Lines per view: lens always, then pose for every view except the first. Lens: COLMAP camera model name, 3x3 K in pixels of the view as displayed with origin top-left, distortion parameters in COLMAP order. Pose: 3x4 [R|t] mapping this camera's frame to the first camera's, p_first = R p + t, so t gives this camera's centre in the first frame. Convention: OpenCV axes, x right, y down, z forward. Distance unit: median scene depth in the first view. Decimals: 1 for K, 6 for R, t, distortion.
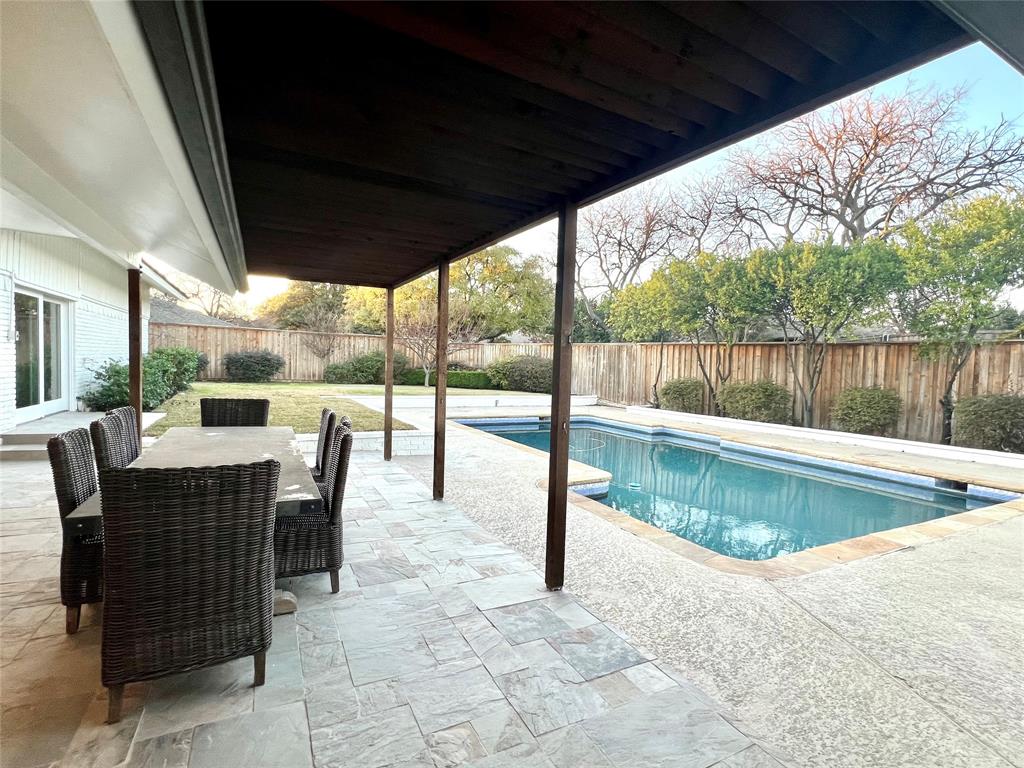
lens RADIAL K [[495.0, 0, 515.3], [0, 495.0, 381.5], [0, 0, 1]] dist [0.001431, -0.000887]
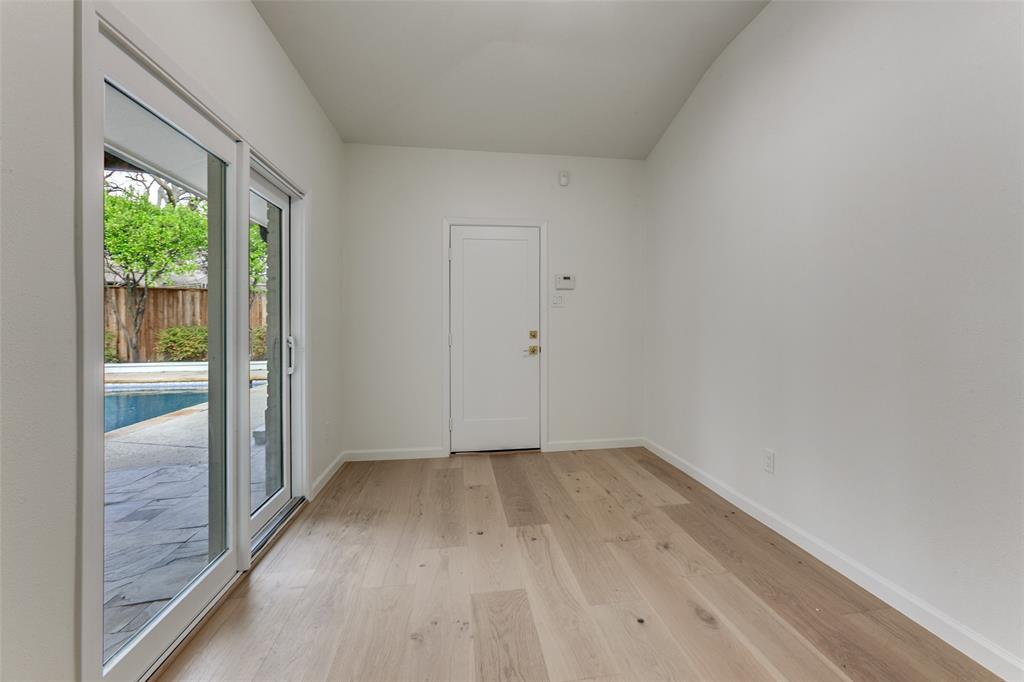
lens RADIAL K [[456.7, 0, 530.5], [0, 456.7, 327.5], [0, 0, 1]] dist [0.001575, 0.001486]
pose [[0.315429, -0.042254, 0.948008, -0.094802], [0.041447, 0.998668, 0.030722, 0.019092], [-0.948044, 0.029601, 0.316760, -0.164374]]
